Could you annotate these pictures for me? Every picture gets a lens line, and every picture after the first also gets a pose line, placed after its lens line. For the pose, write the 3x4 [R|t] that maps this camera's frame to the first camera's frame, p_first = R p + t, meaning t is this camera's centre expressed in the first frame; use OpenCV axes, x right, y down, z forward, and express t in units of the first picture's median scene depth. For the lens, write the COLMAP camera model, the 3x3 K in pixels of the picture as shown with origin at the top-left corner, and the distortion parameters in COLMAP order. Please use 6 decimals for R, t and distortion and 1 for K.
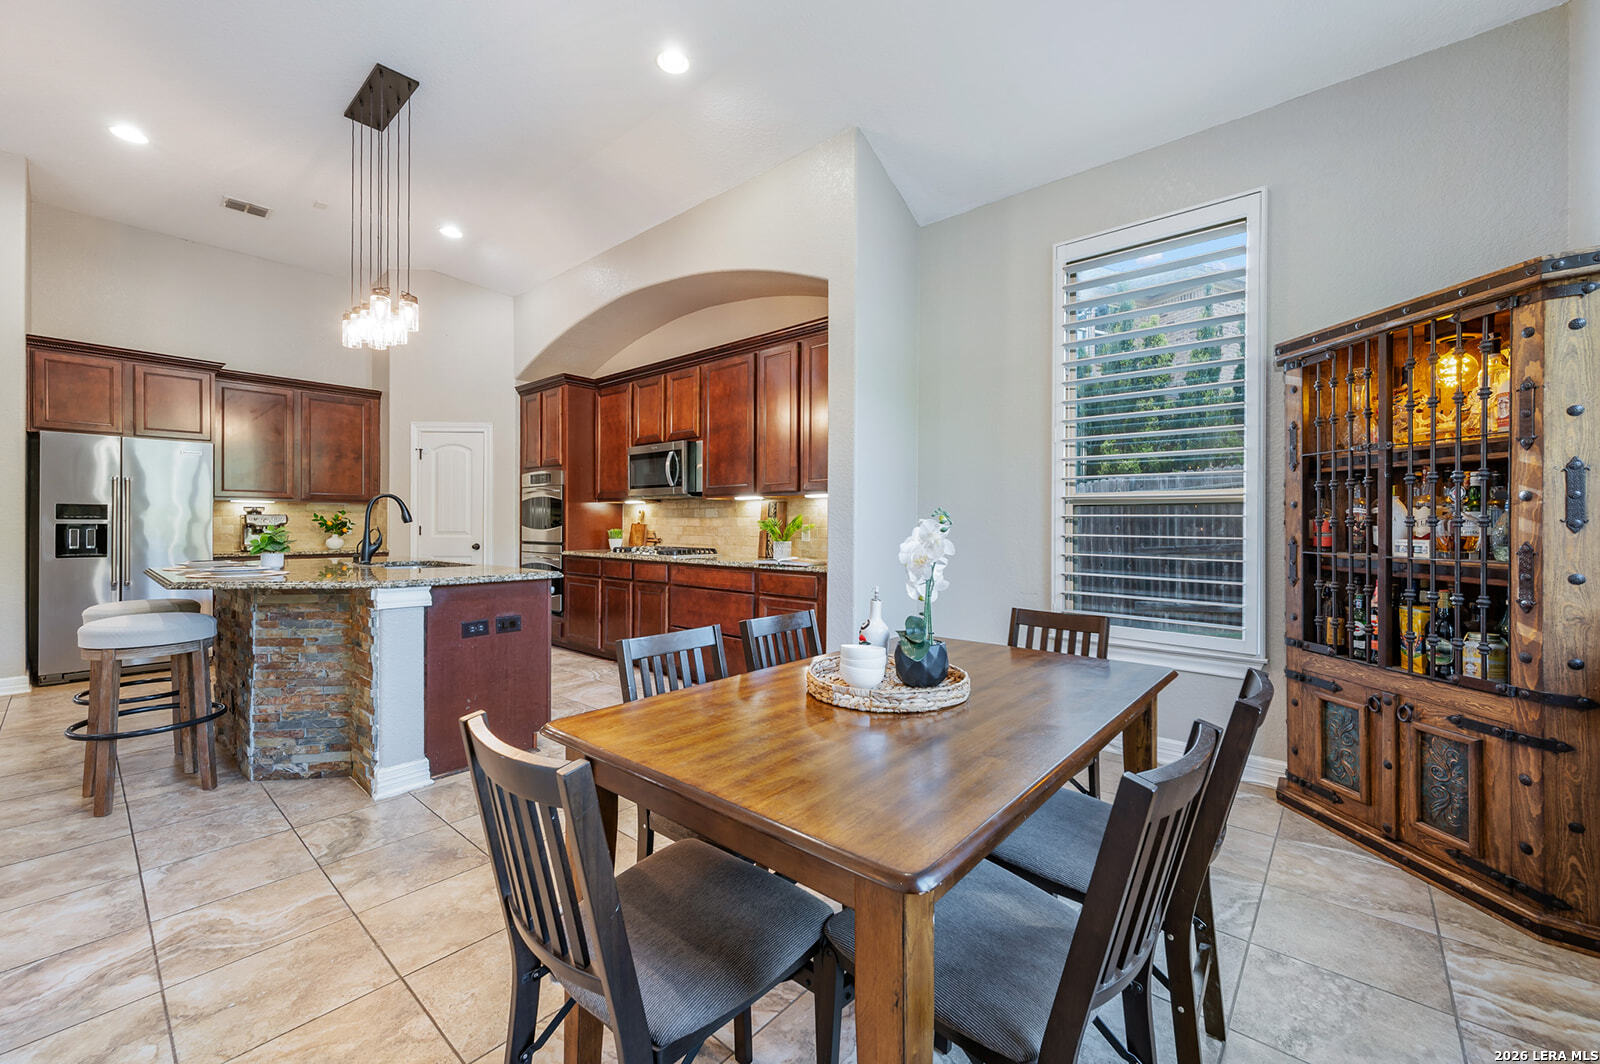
lens RADIAL K [[640.1, 0, 803.2], [0, 640.1, 525.2], [0, 0, 1]] dist [-0.000034, 0.000187]
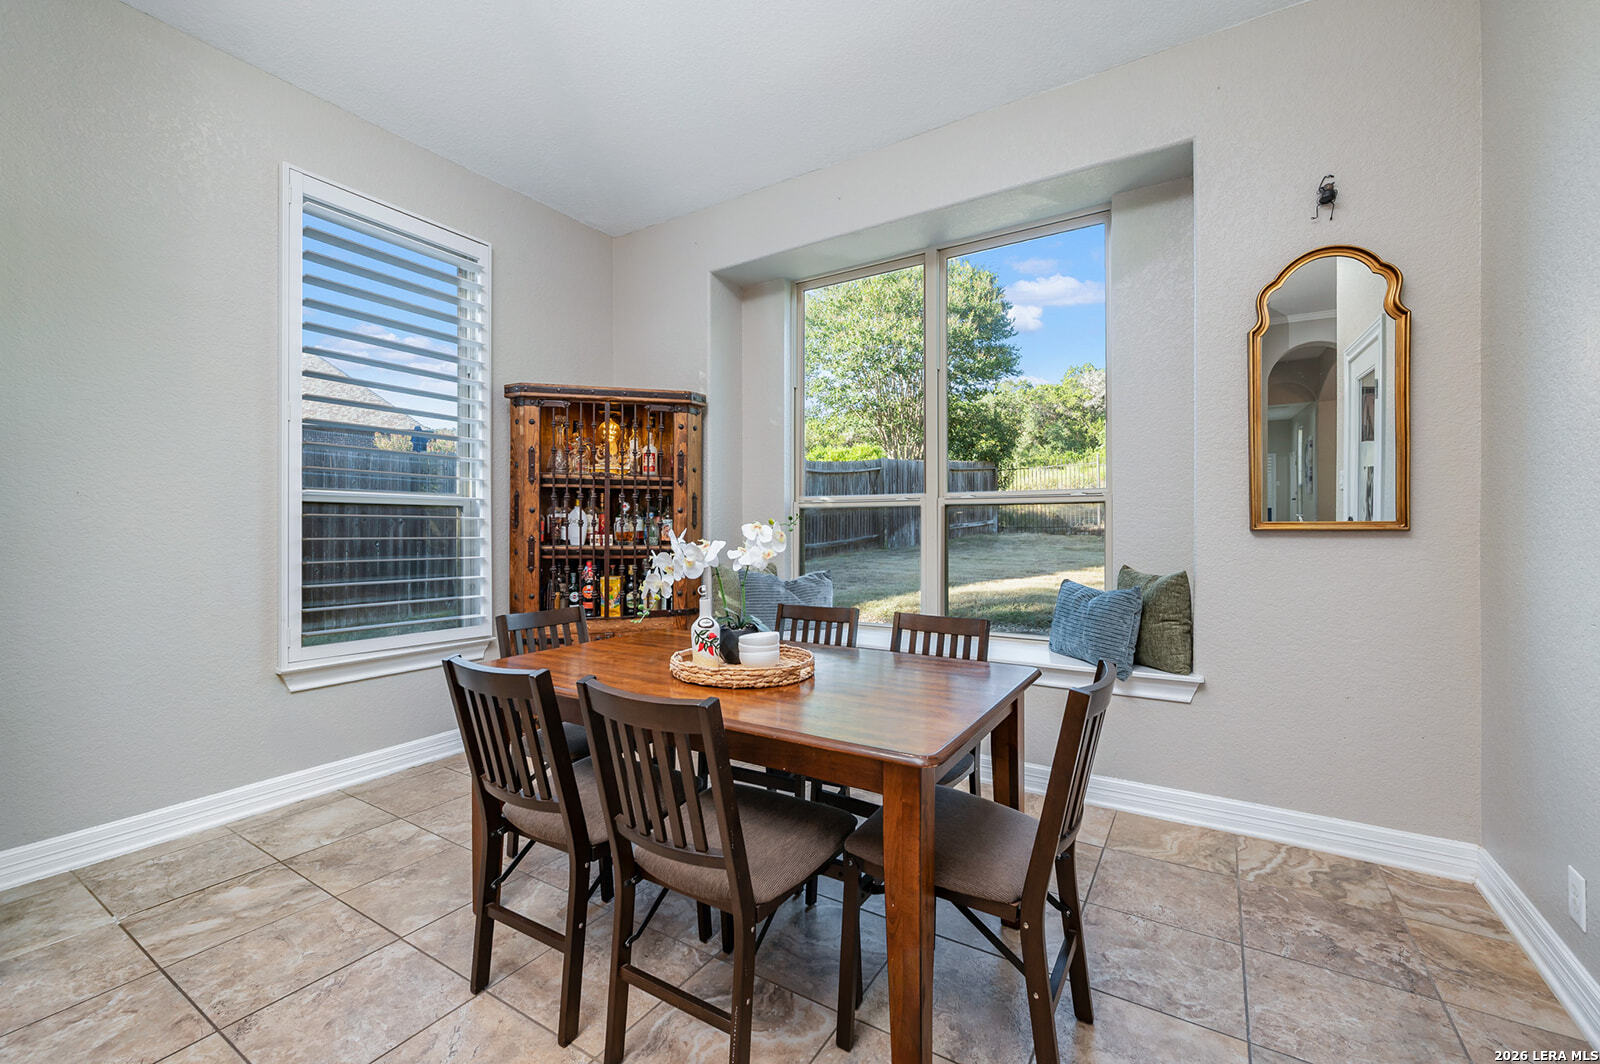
lens RADIAL K [[659.4, 0, 800.0], [0, 659.4, 532.0], [0, 0, 1]] dist [0.000025, -0.000066]
pose [[-0.158016, -0.010297, 0.987383, -0.334061], [0.002318, 0.999939, 0.010799, -0.000490], [-0.987434, 0.003995, -0.157983, 0.352084]]
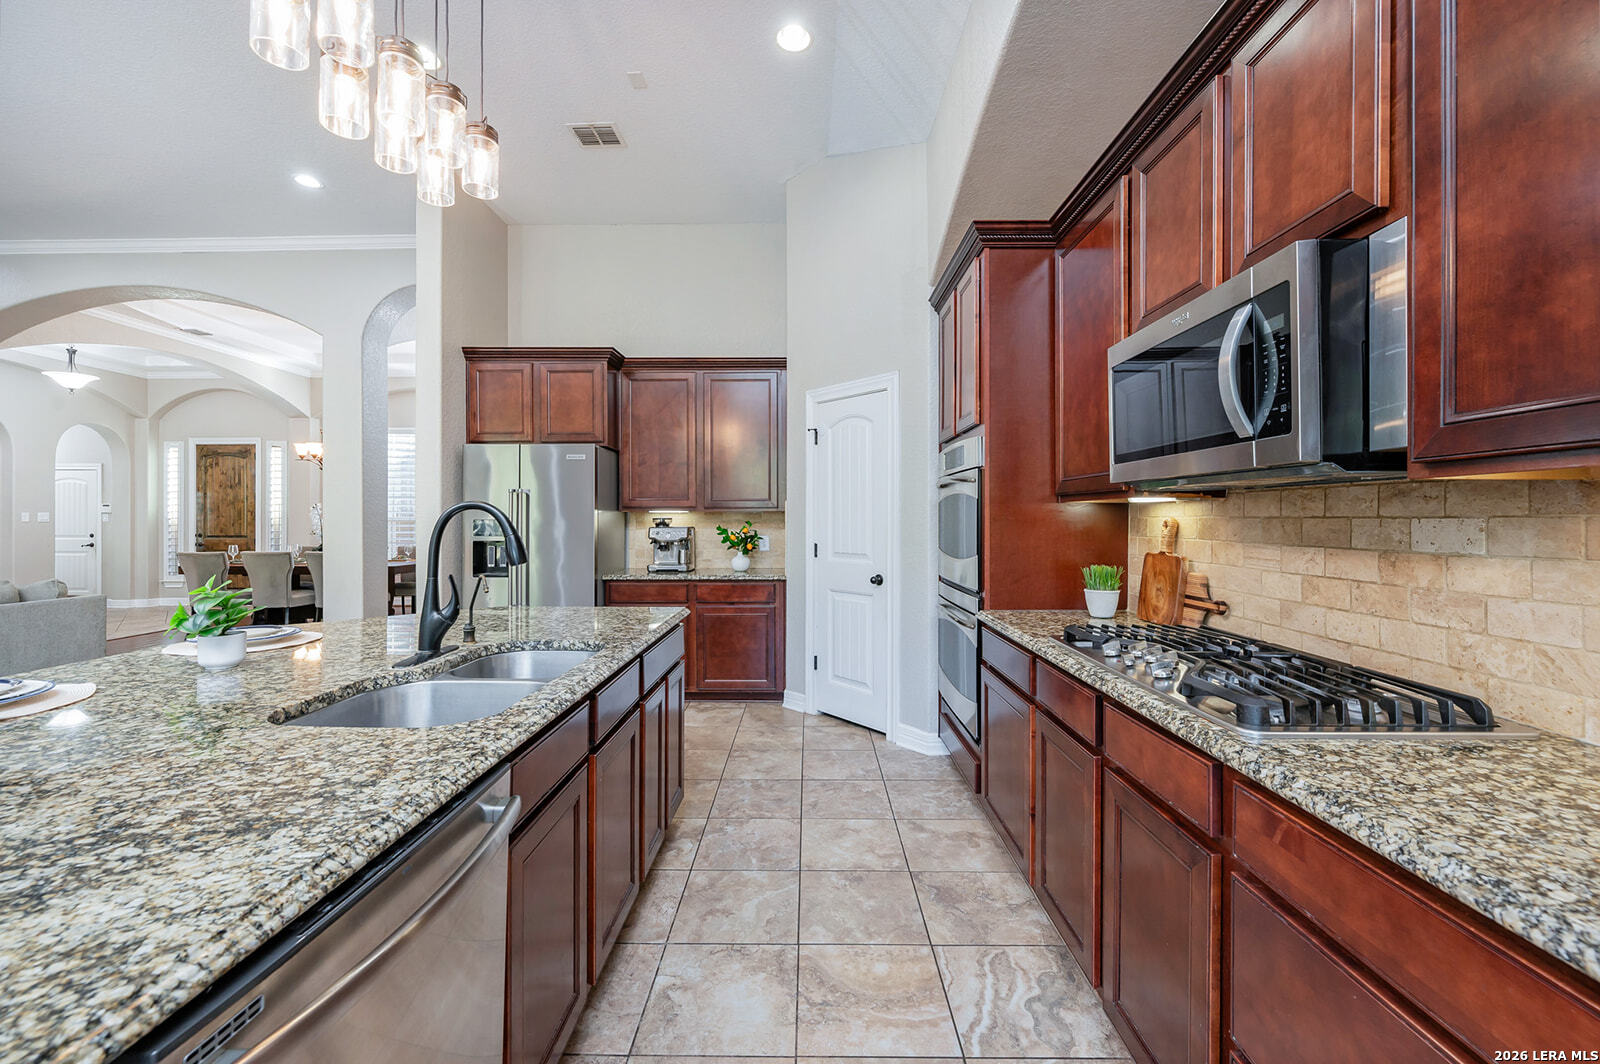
lens RADIAL K [[635.5, 0, 795.1], [0, 635.5, 522.3], [0, 0, 1]] dist [0.000814, 0.000123]
pose [[0.642440, -0.000518, -0.766335, -0.124866], [0.000732, 1.000000, -0.000062, -0.026392], [0.766335, -0.000521, 0.642441, 0.693414]]
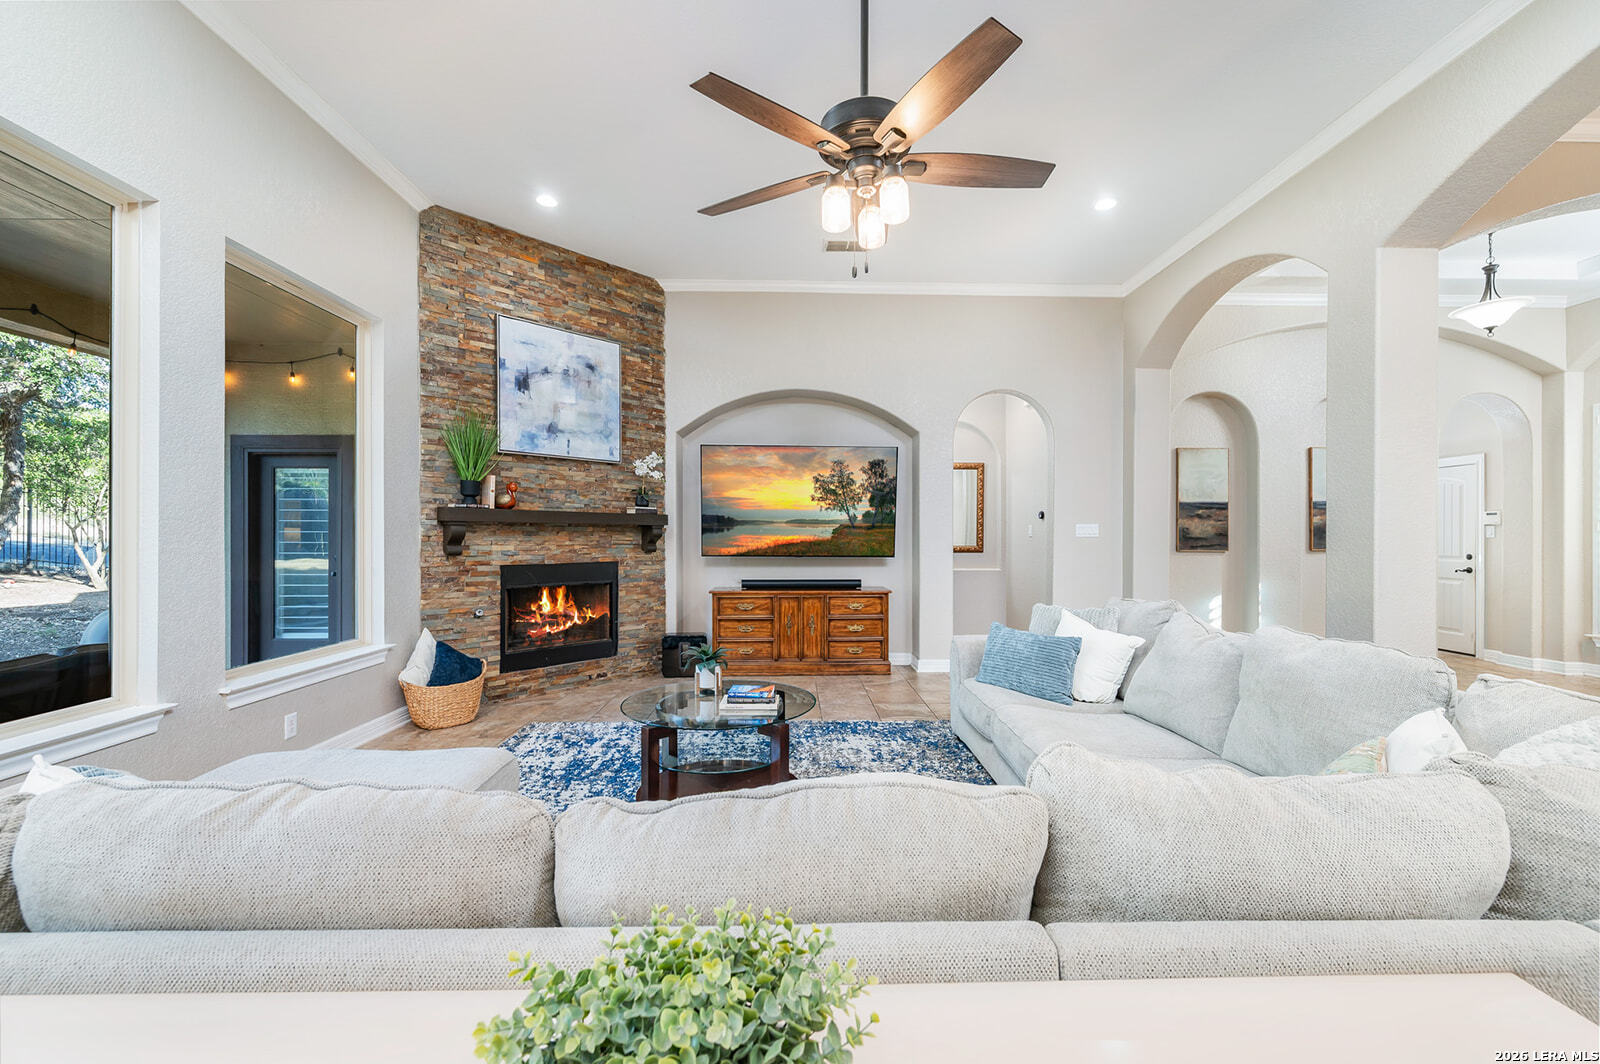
lens RADIAL K [[665.8, 0, 800.0], [0, 665.8, 532.0], [0, 0, 1]] dist [0.021884, -0.000009]
pose [[-0.737226, -0.007956, -0.675599, -0.949428], [-0.004602, 0.999967, -0.006753, -0.024841], [0.675630, -0.001869, -0.737238, 0.394611]]
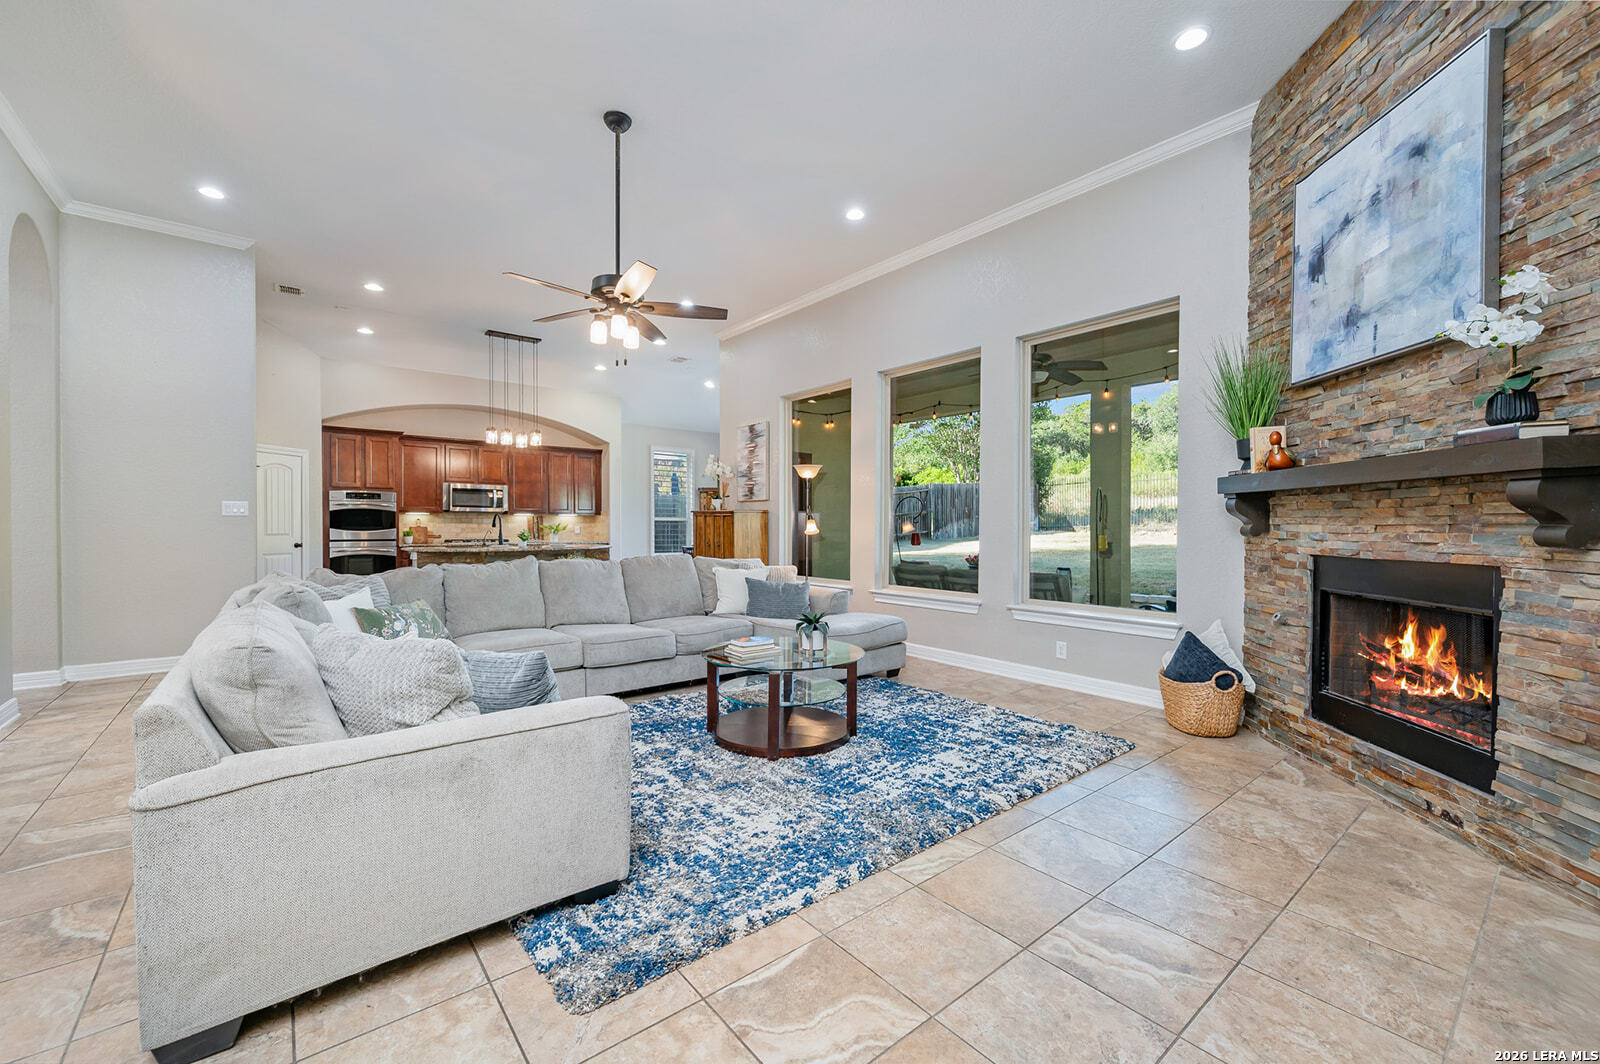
lens RADIAL K [[649.0, 0, 800.0], [0, 649.0, 532.0], [0, 0, 1]] dist [0.000403, 0.000025]
pose [[0.168011, -0.013751, 0.985689, -2.039031], [0.001497, 0.999905, 0.013694, -0.011616], [-0.985784, -0.000826, 0.168016, -0.268771]]
